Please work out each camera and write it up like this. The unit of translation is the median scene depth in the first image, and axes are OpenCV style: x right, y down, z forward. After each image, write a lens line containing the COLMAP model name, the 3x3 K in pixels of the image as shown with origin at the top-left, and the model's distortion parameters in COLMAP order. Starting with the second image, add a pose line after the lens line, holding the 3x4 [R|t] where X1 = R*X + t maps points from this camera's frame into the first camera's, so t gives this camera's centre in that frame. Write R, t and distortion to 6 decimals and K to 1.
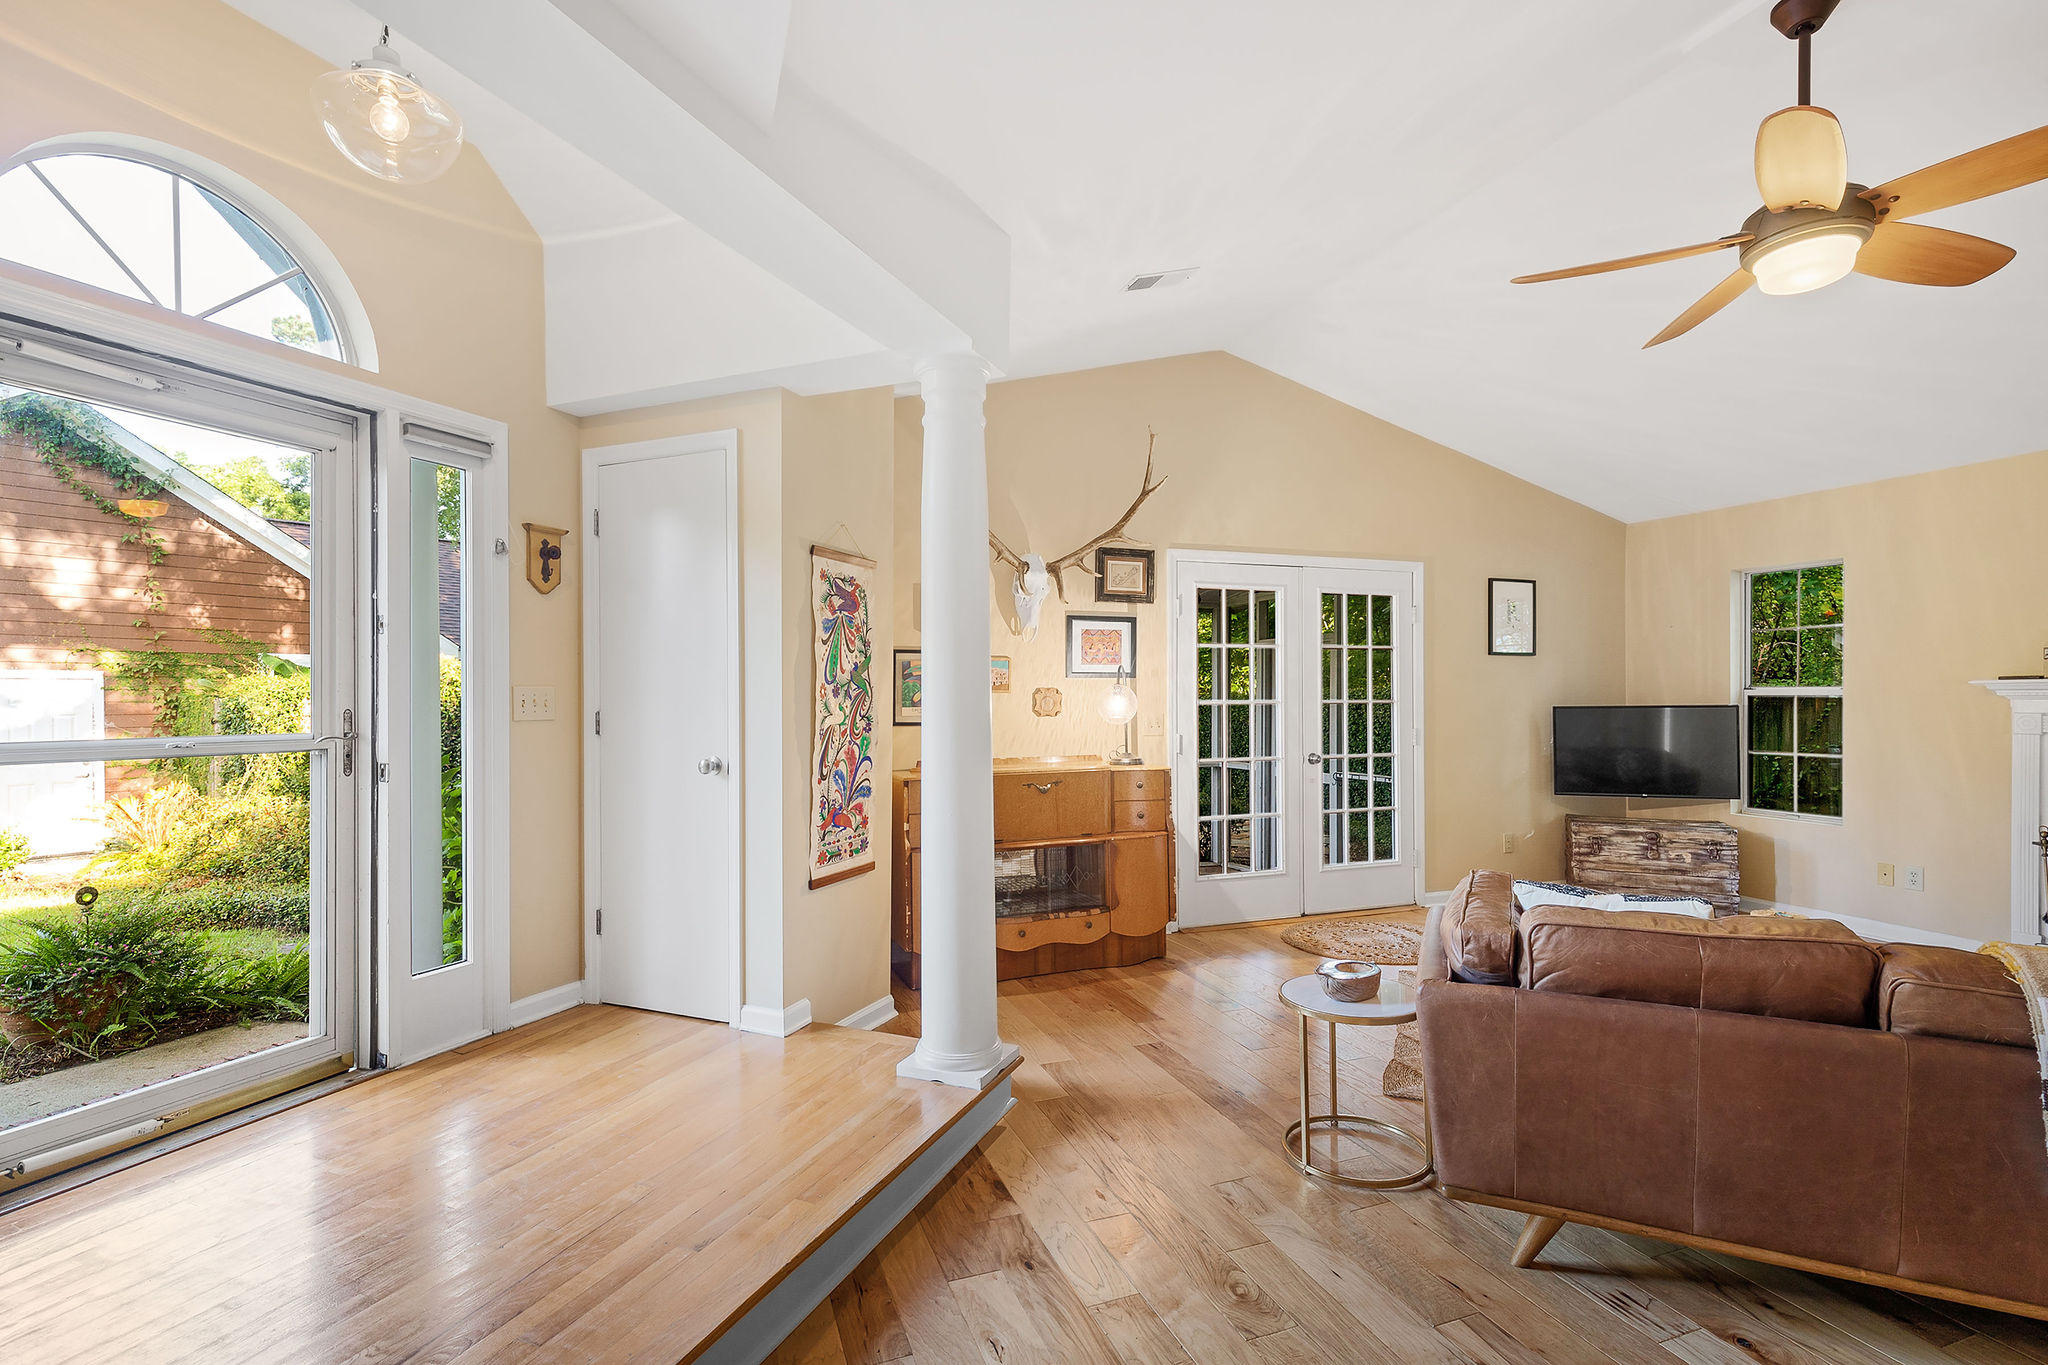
lens RADIAL K [[933.7, 0, 1023.8], [0, 933.7, 701.0], [0, 0, 1]] dist [-0.000292, -0.000171]
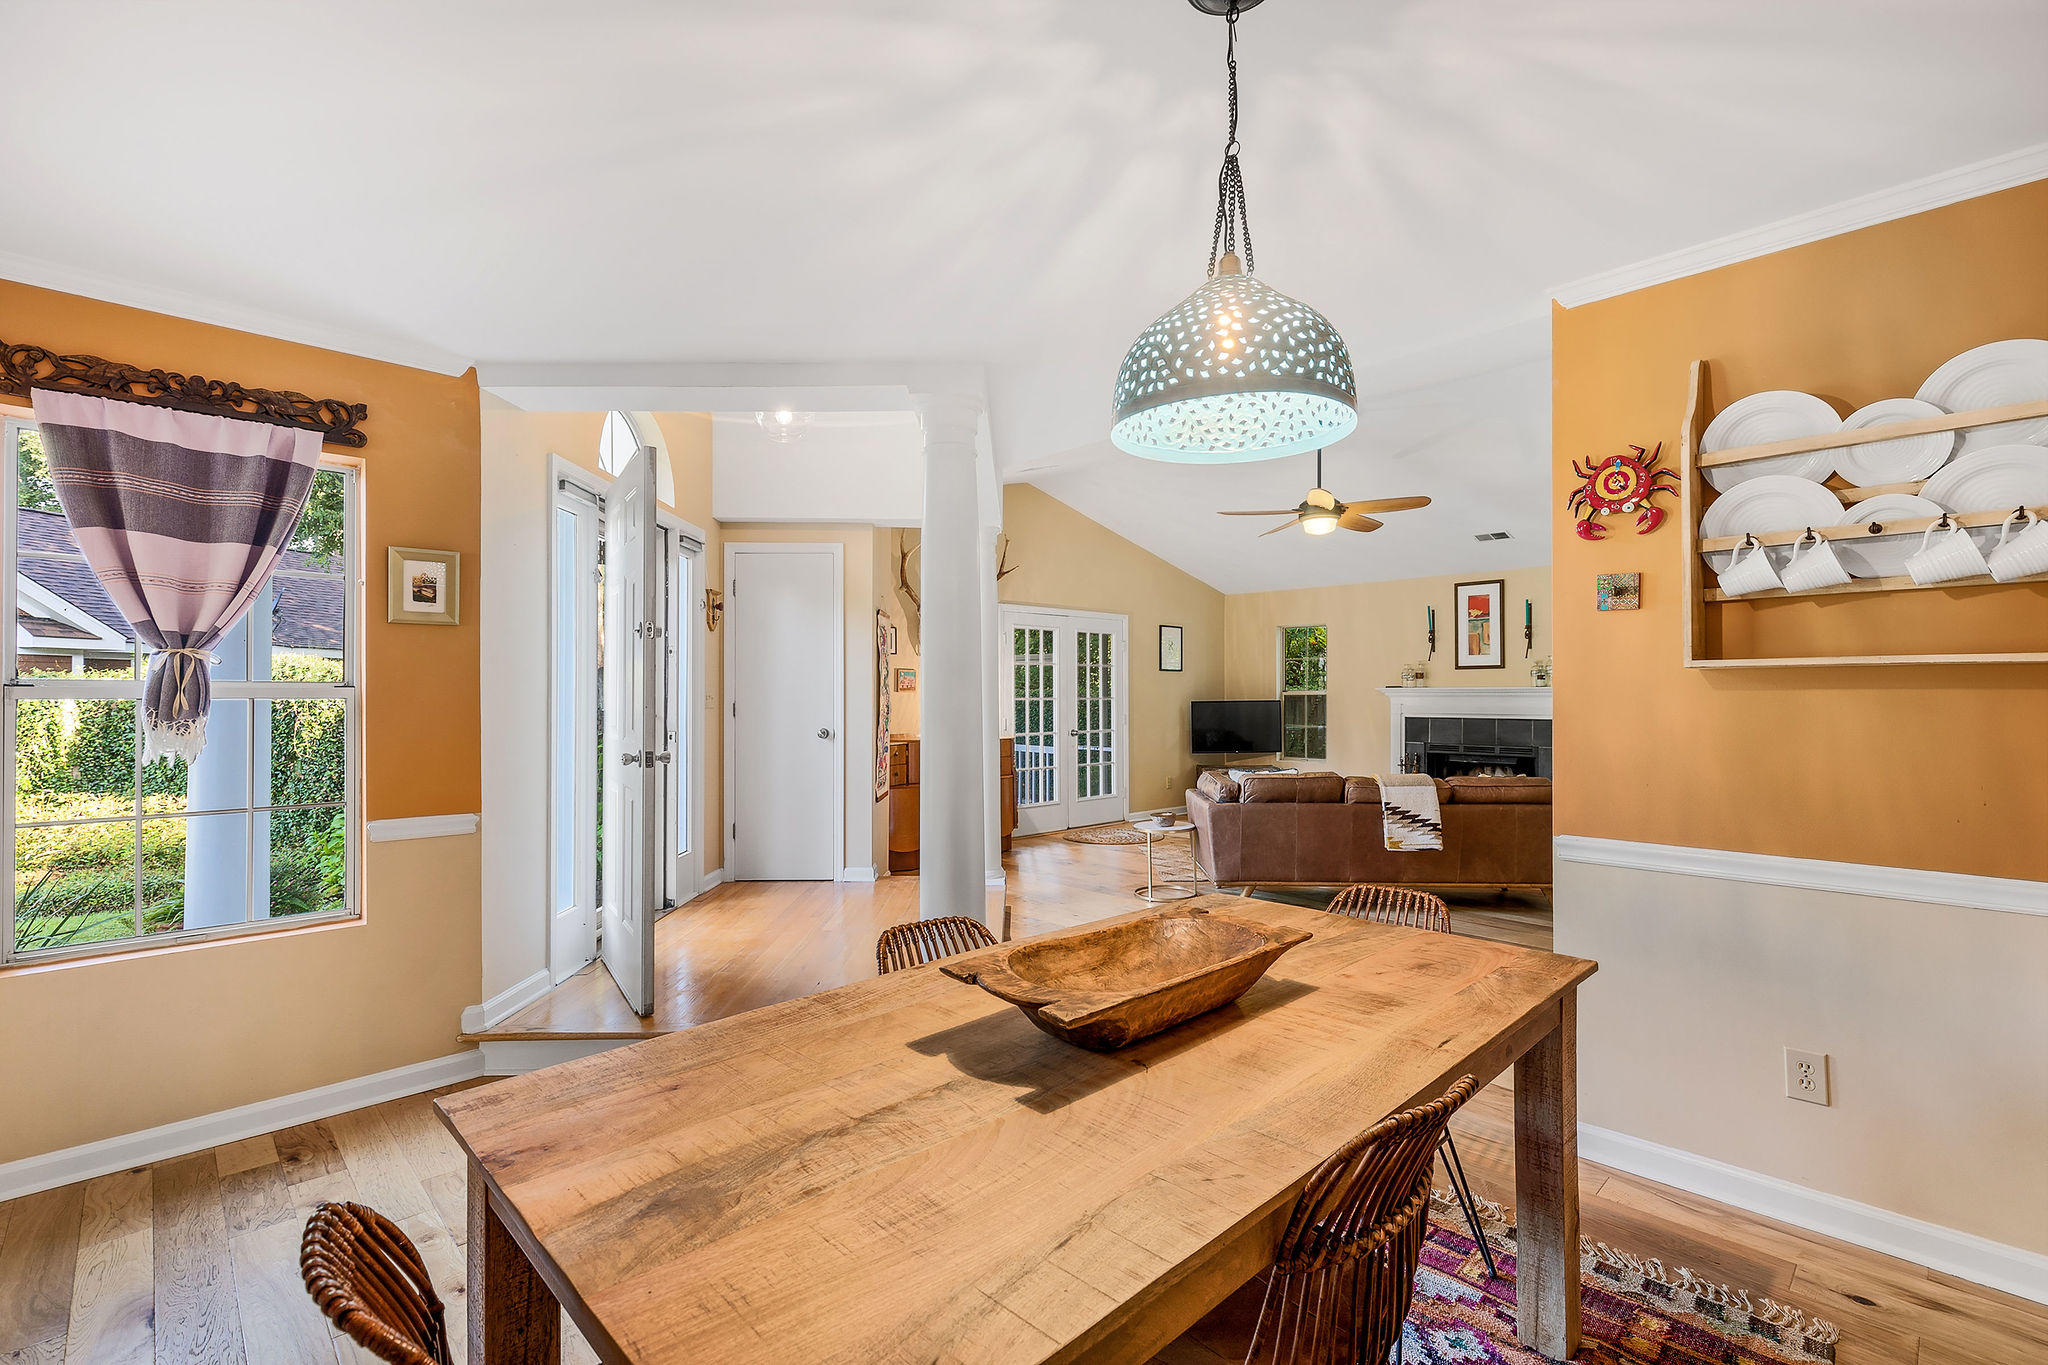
lens RADIAL K [[921.5, 0, 1019.4], [0, 921.5, 692.5], [0, 0, 1]] dist [0.001062, -0.000098]
pose [[0.916948, 0.003913, 0.398988, -0.480755], [-0.000816, 0.999968, -0.007932, 0.004247], [-0.399006, 0.006948, 0.916922, -0.510949]]
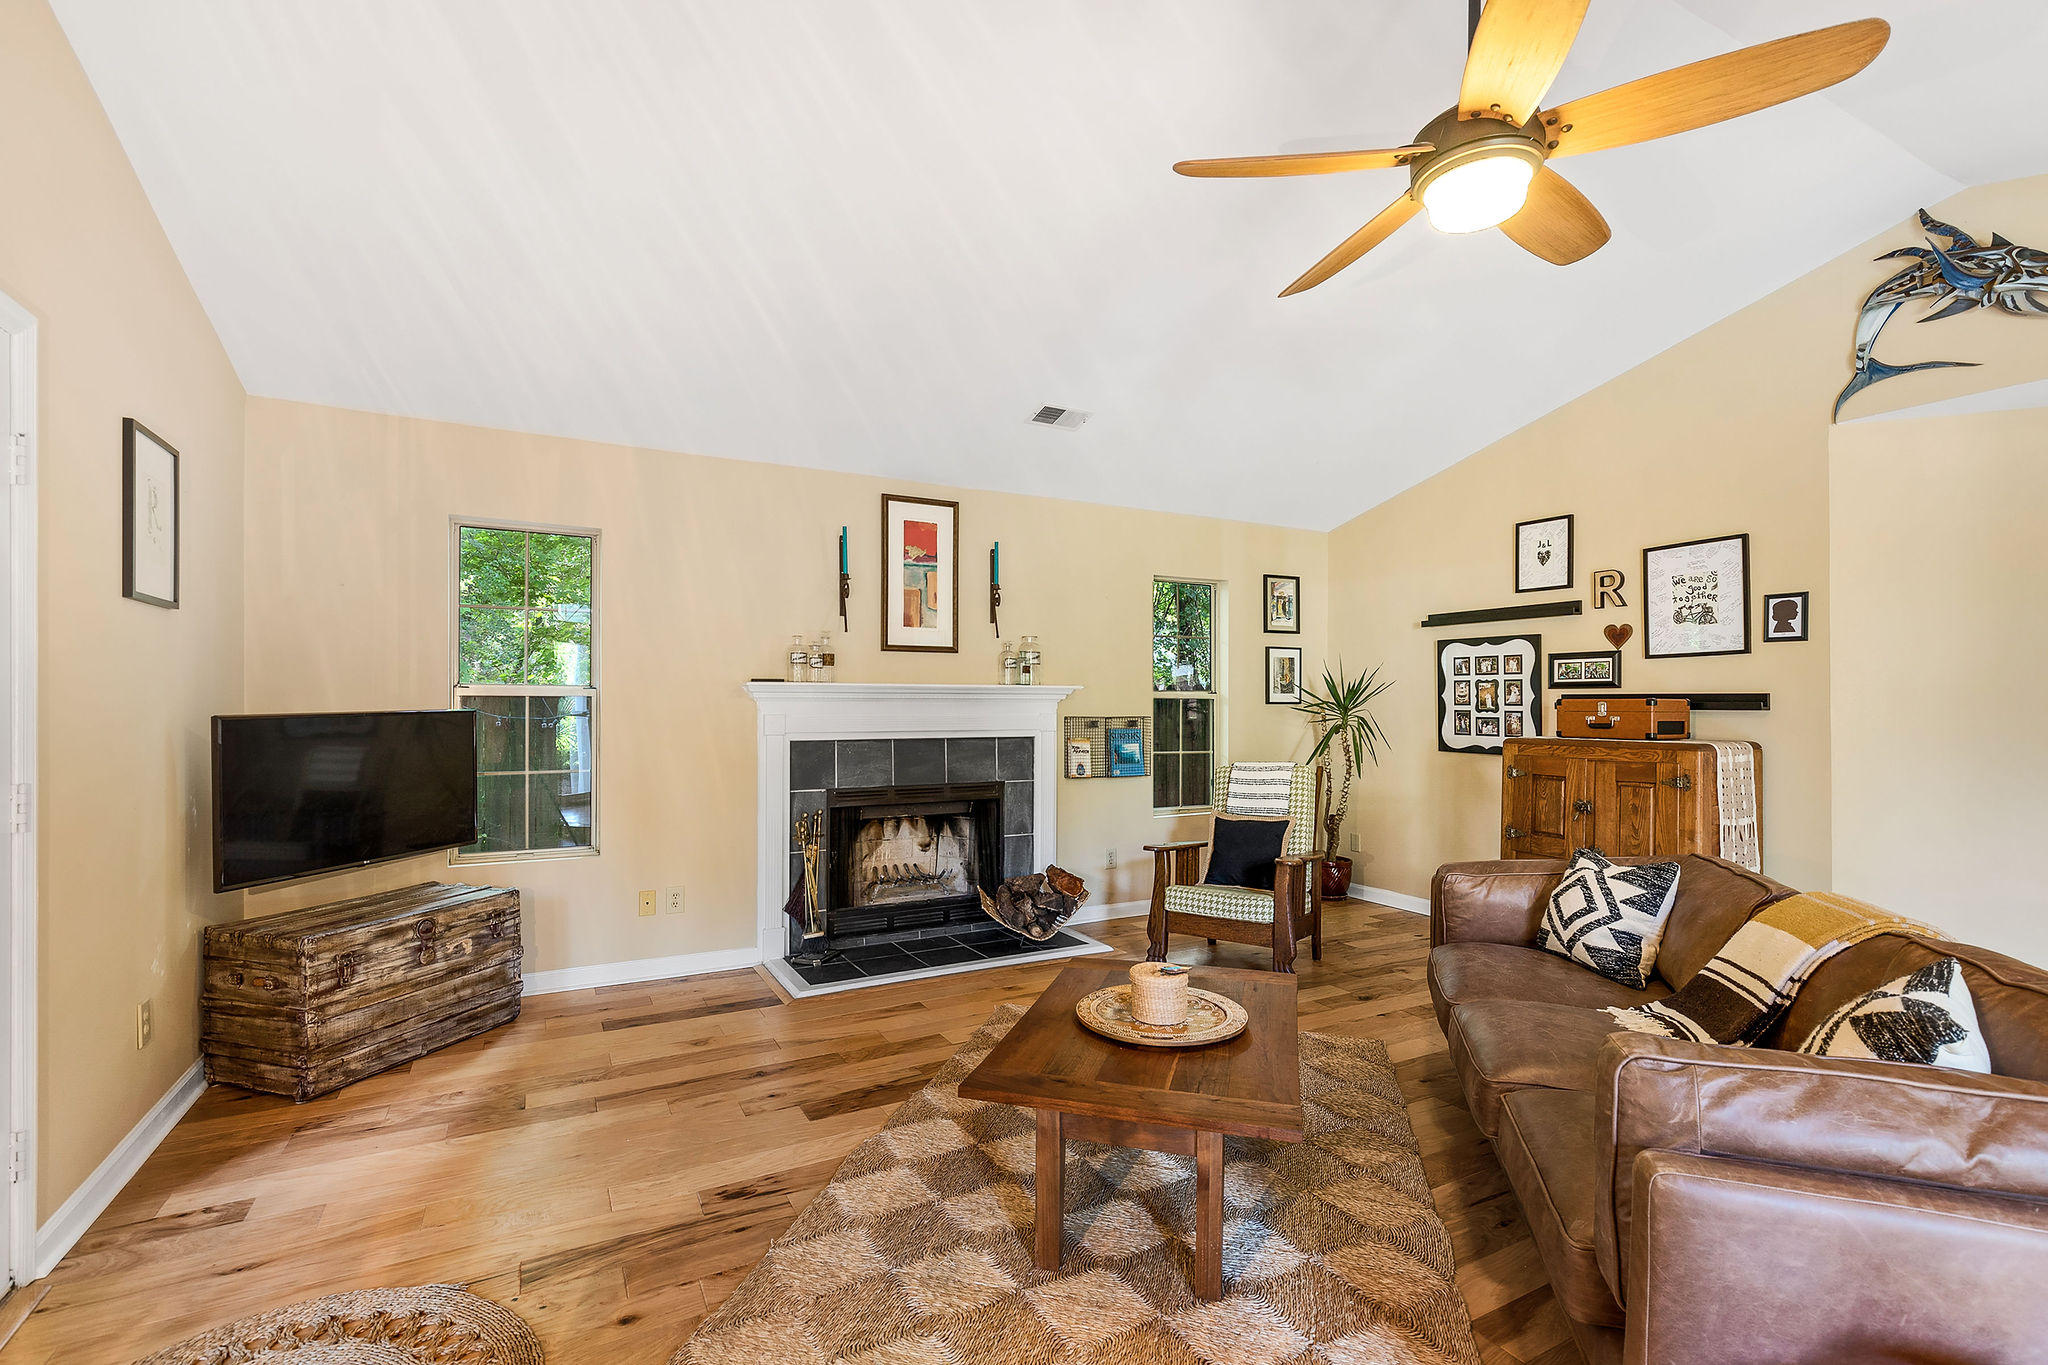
lens RADIAL K [[904.2, 0, 1023.7], [0, 904.2, 691.7], [0, 0, 1]] dist [0.000334, -0.000126]
pose [[-0.131763, 0.011246, 0.991217, 0.040494], [0.000820, 0.999937, -0.011236, -0.001050], [-0.991281, -0.000668, -0.131764, 0.771530]]
